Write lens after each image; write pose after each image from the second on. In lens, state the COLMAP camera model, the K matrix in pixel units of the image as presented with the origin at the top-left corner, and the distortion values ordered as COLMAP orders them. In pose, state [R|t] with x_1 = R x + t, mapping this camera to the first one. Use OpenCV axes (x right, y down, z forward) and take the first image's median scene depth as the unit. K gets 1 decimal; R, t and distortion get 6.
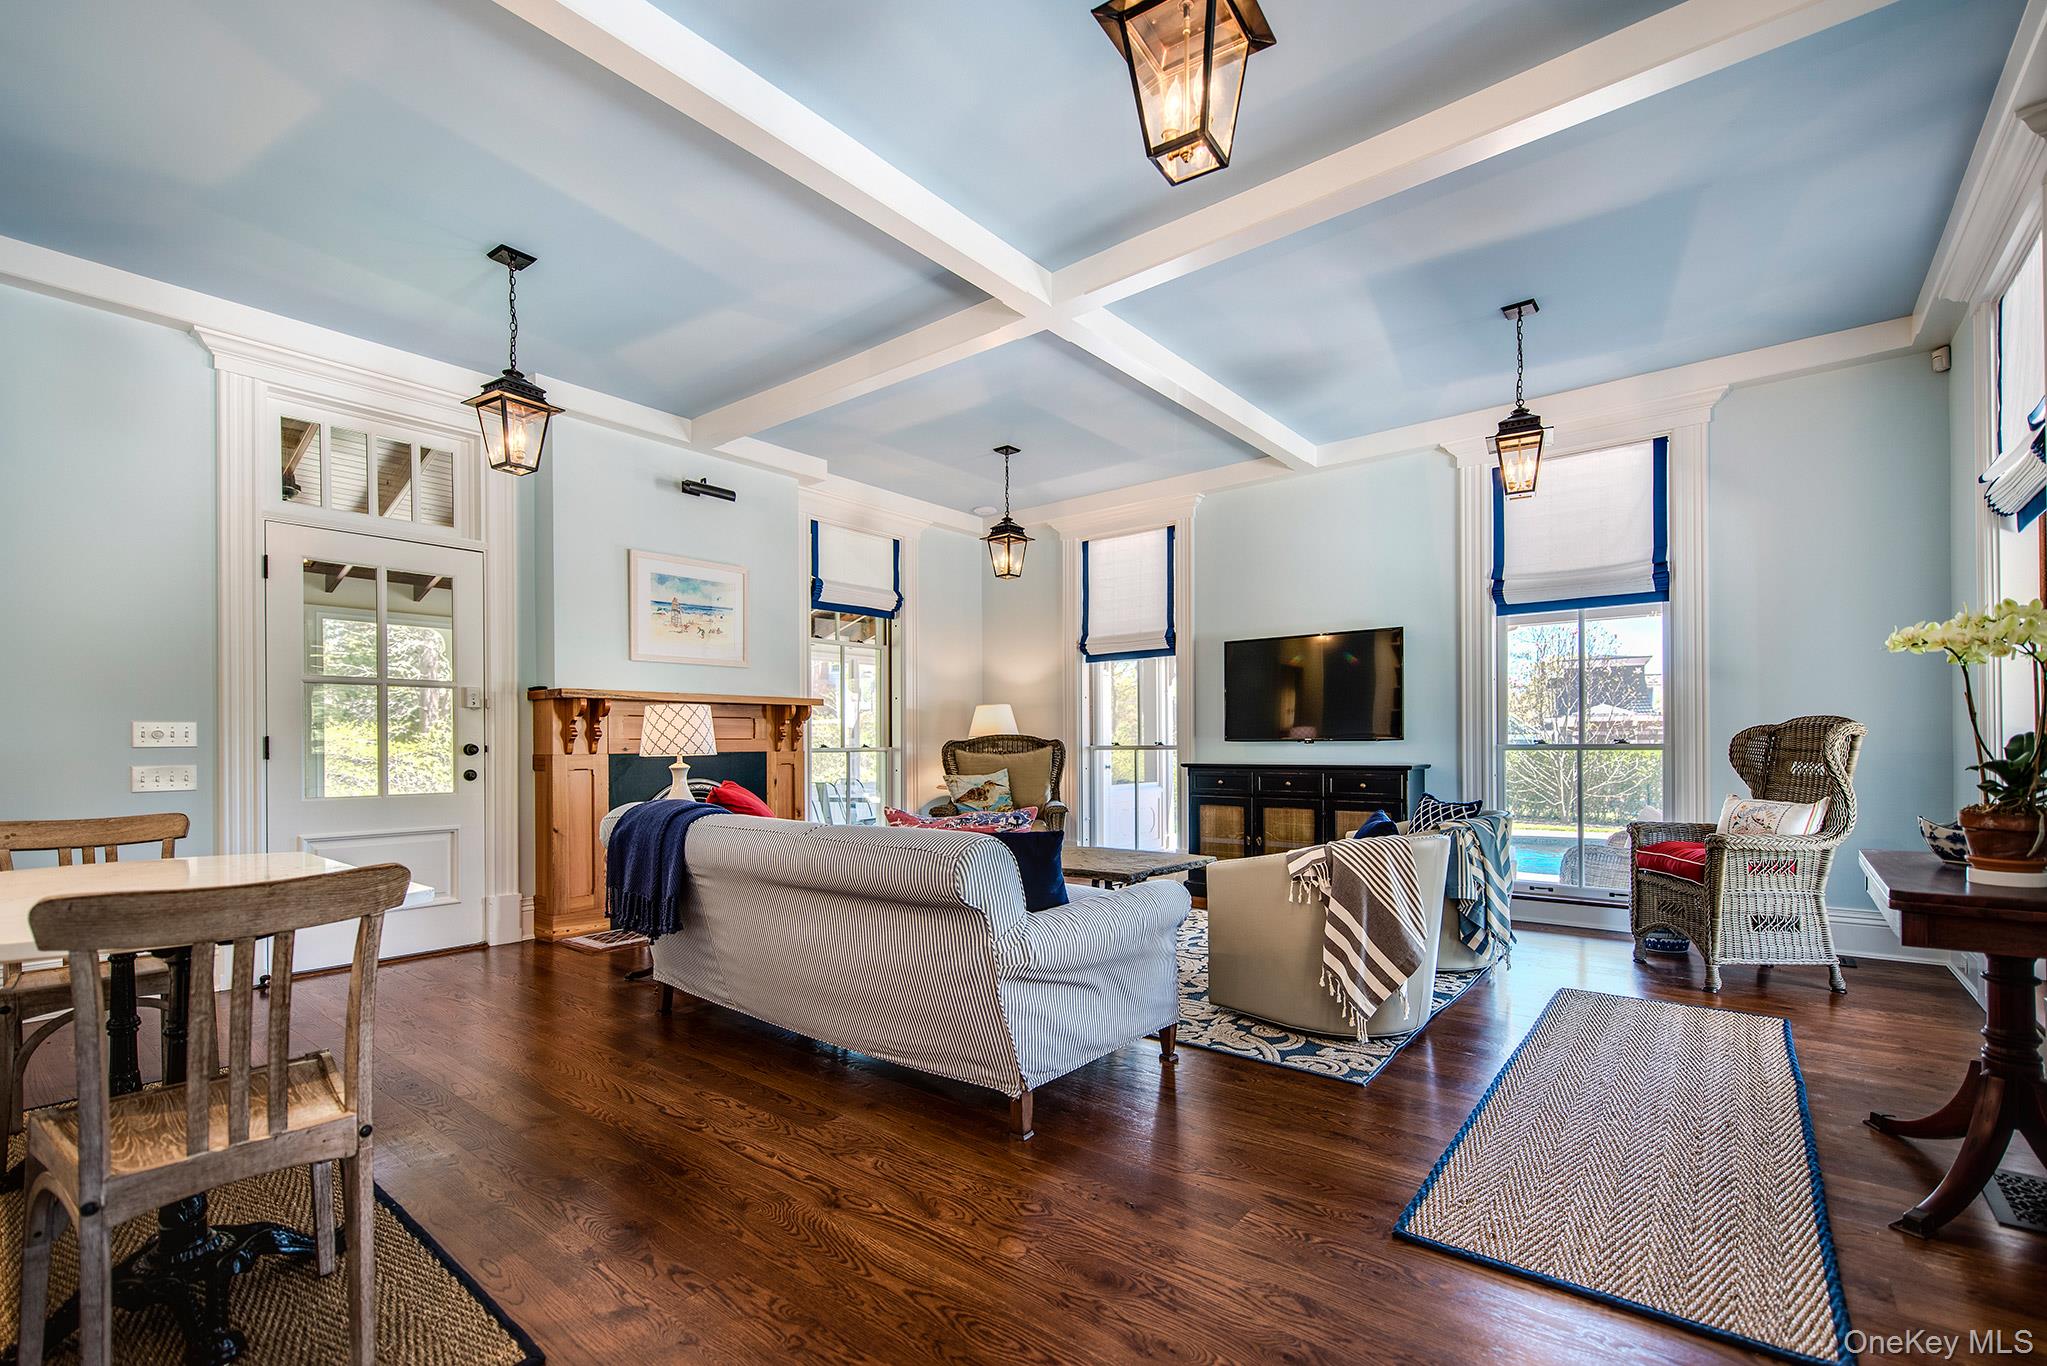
lens RADIAL K [[892.4, 0, 1035.7], [0, 892.4, 746.3], [0, 0, 1]] dist [0.007649, -0.000795]
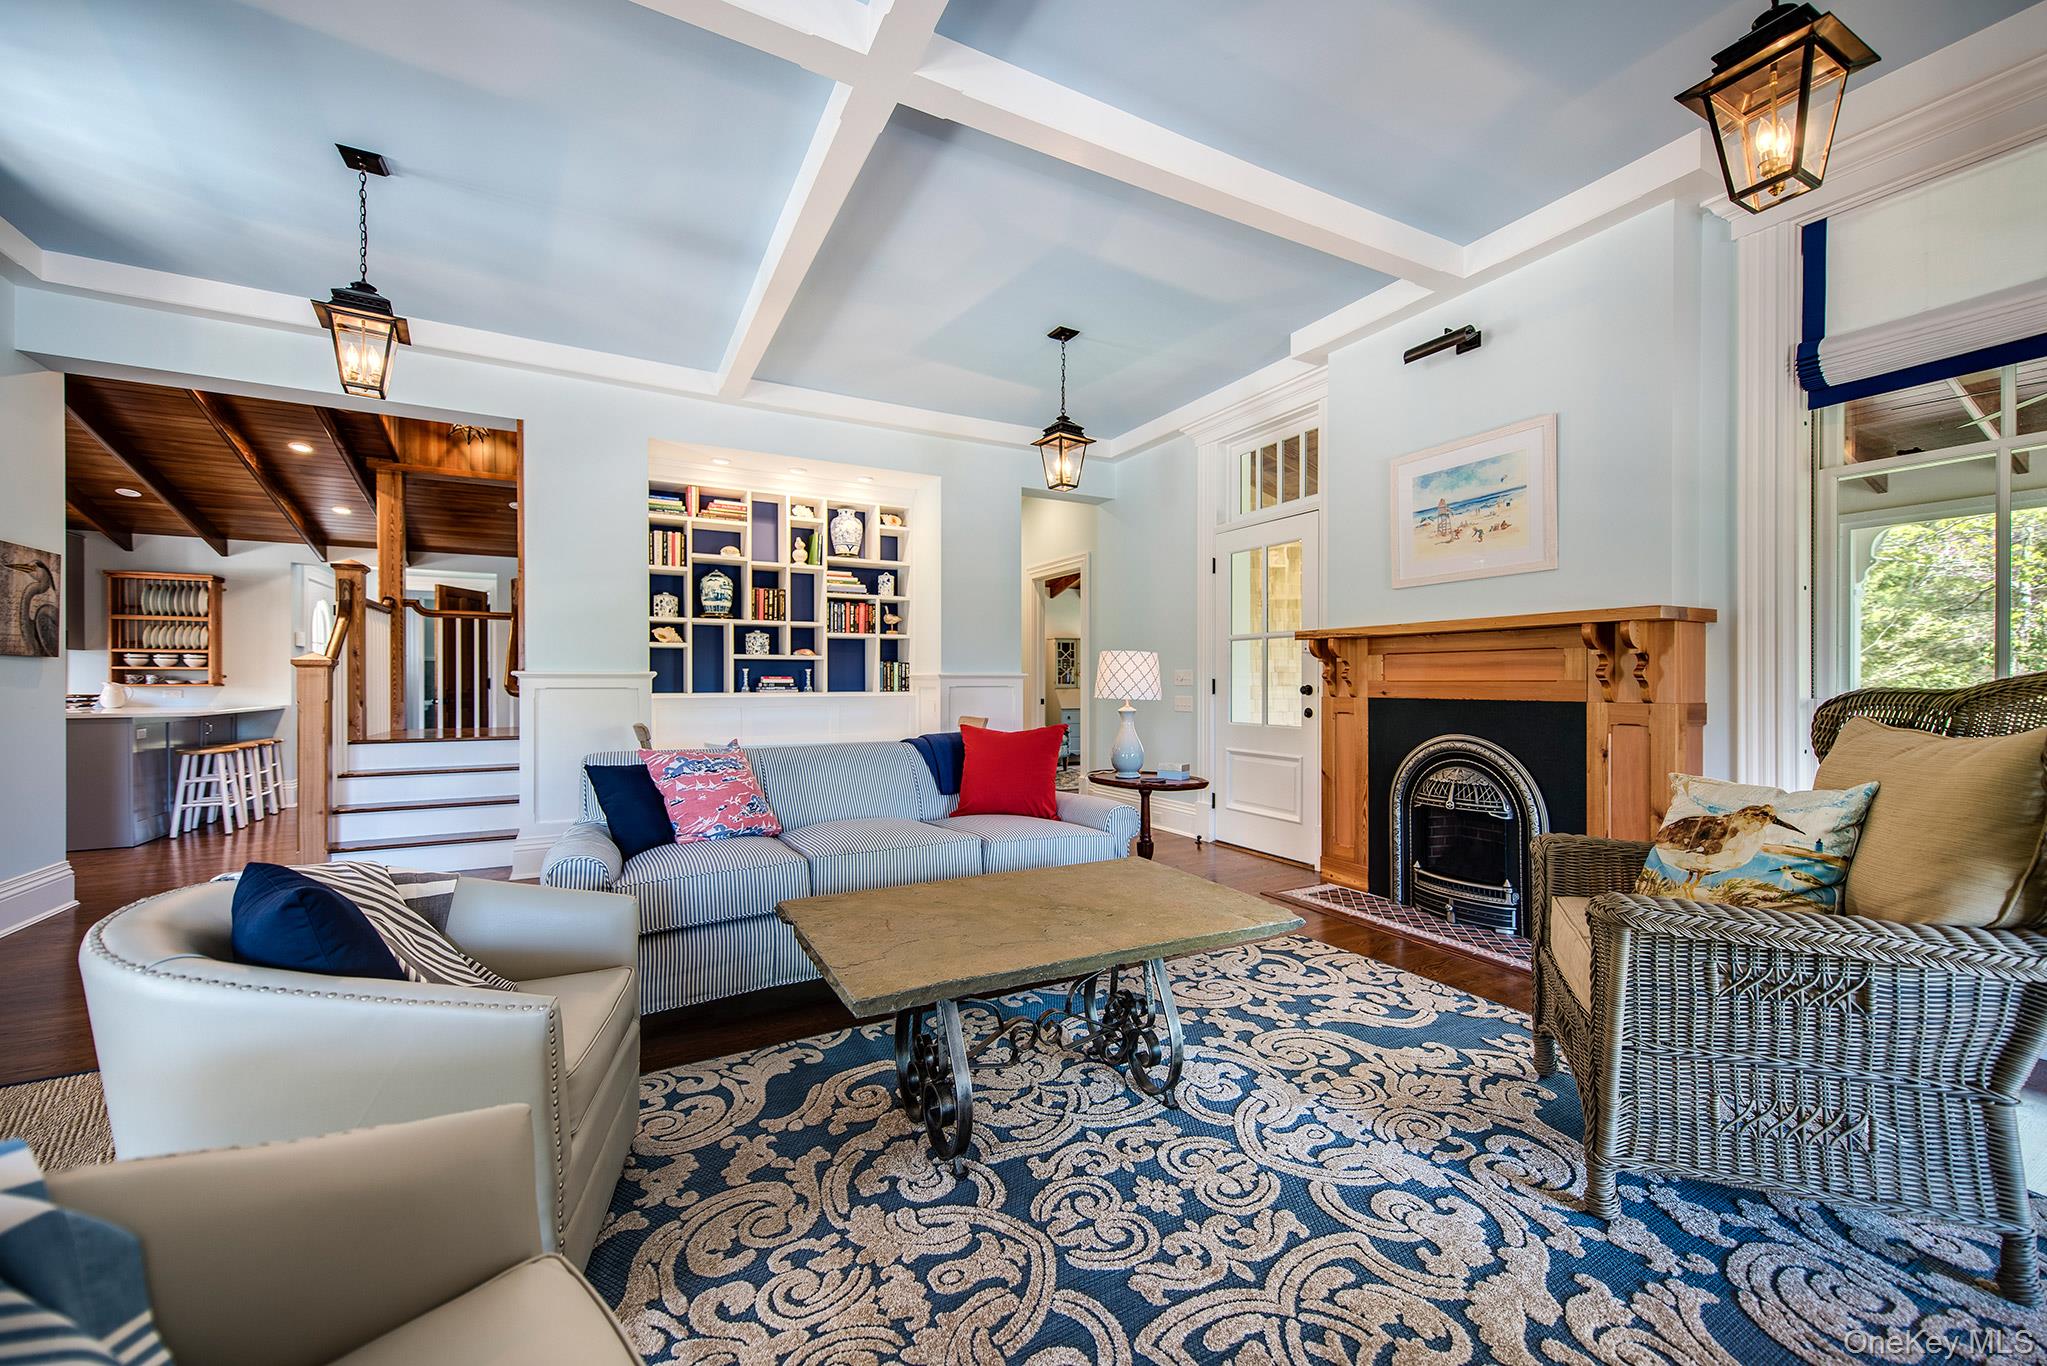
lens RADIAL K [[817.0, 0, 1019.9], [0, 817.0, 686.9], [0, 0, 1]] dist [0.004610, -0.001029]
pose [[-0.395693, 0.014261, -0.918272, 0.386565], [-0.002556, 0.999858, 0.016629, -0.013829], [0.918379, 0.008927, -0.395601, 0.926192]]
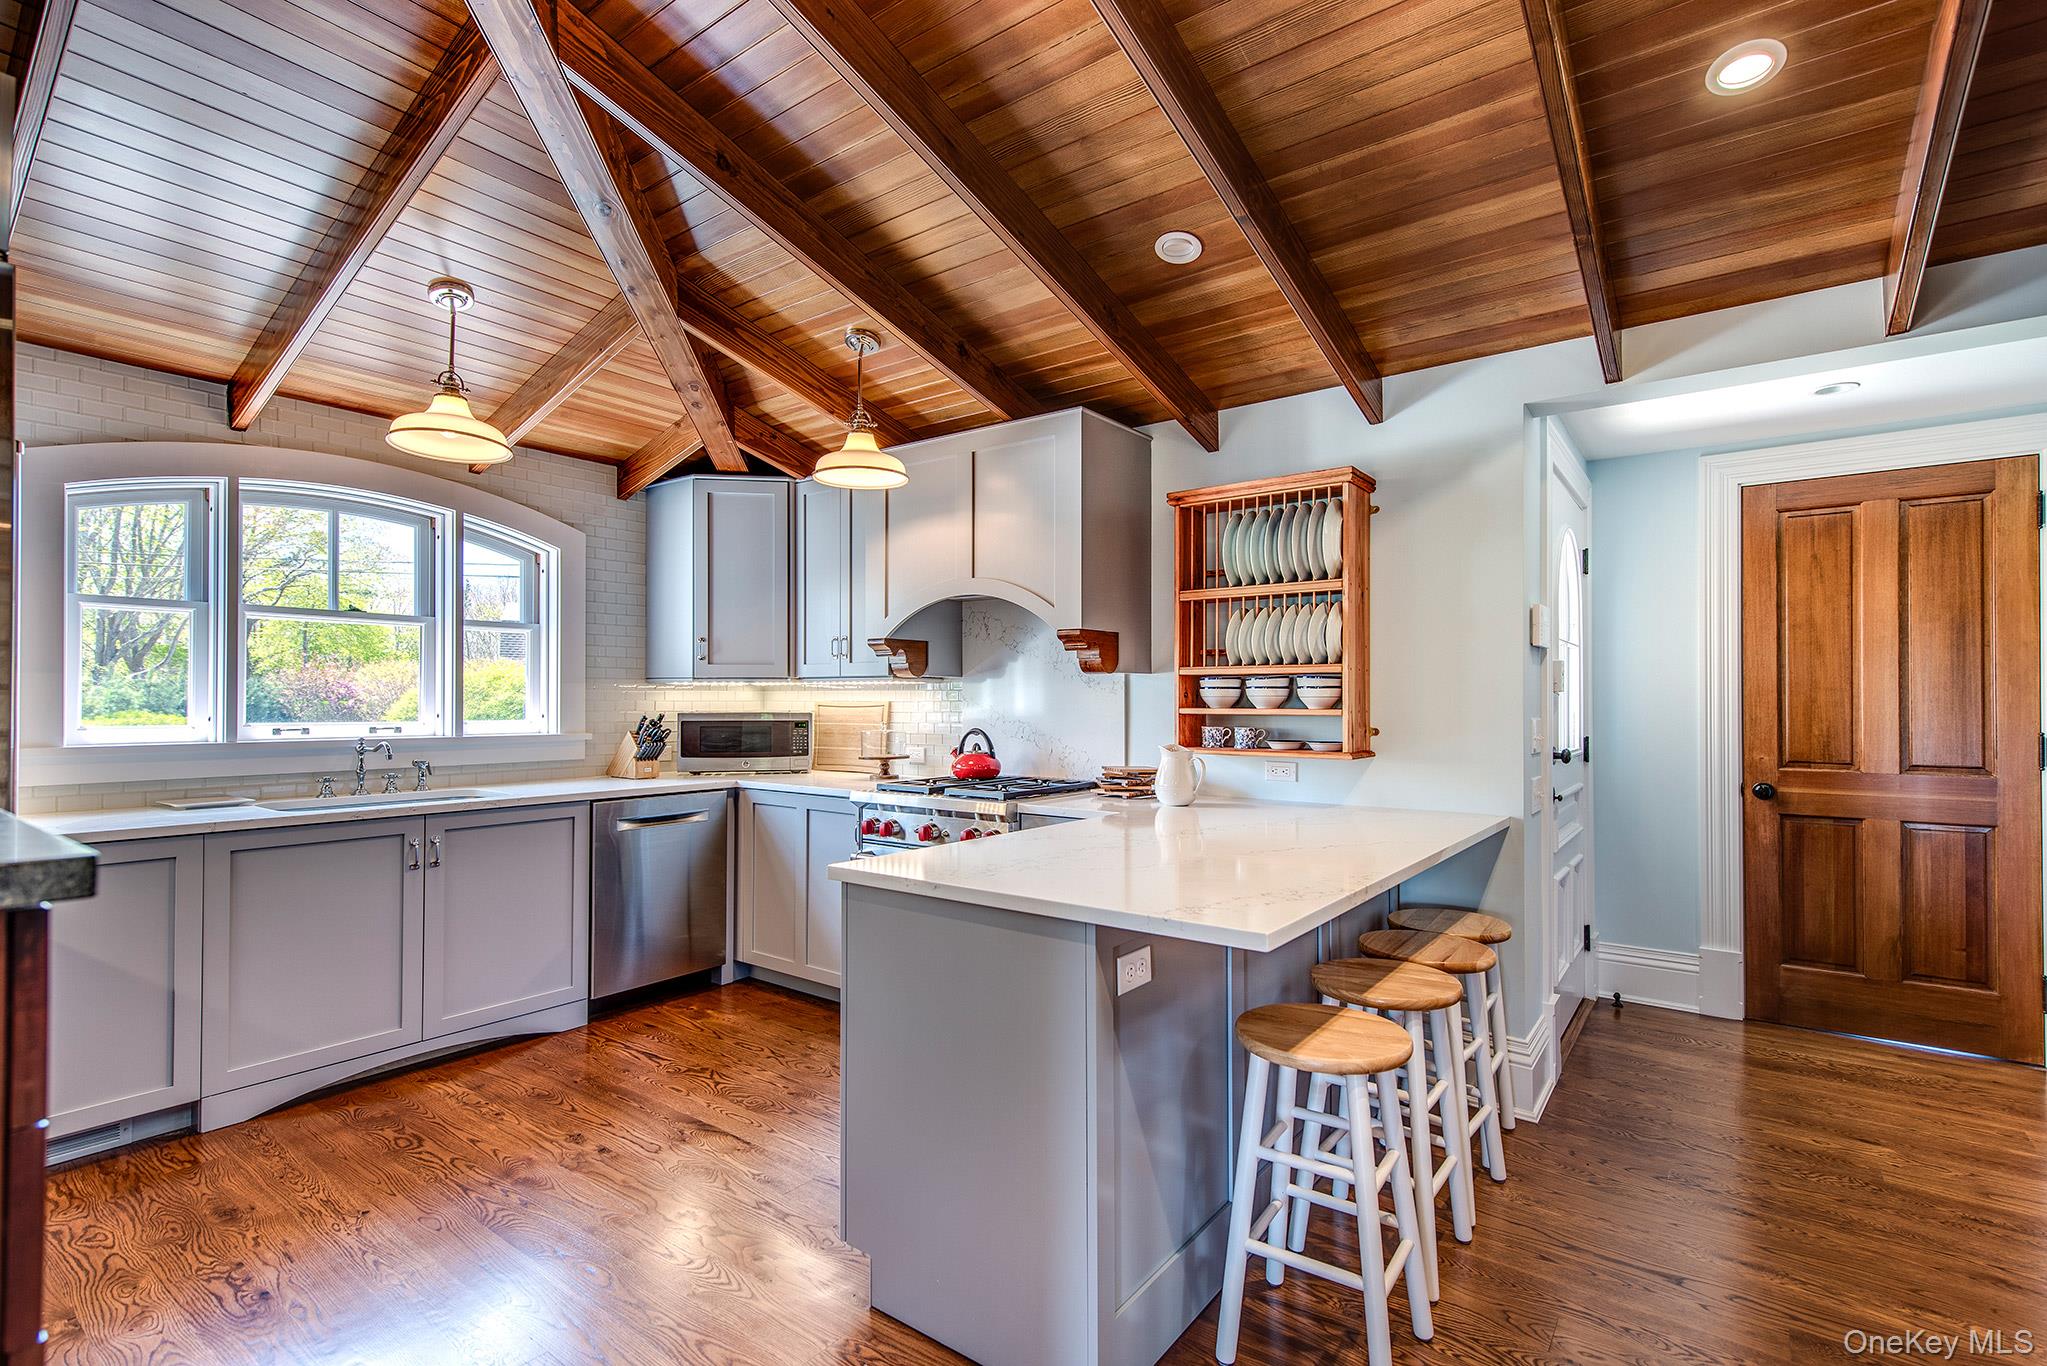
lens RADIAL K [[936.7, 0, 1023.6], [0, 936.7, 689.5], [0, 0, 1]] dist [0.010756, -0.000532]
pose [[-0.999602, 0.005516, -0.027673, -0.072456], [0.005691, 0.999964, -0.006237, -0.029391], [0.027638, -0.006392, -0.999598, -0.166488]]
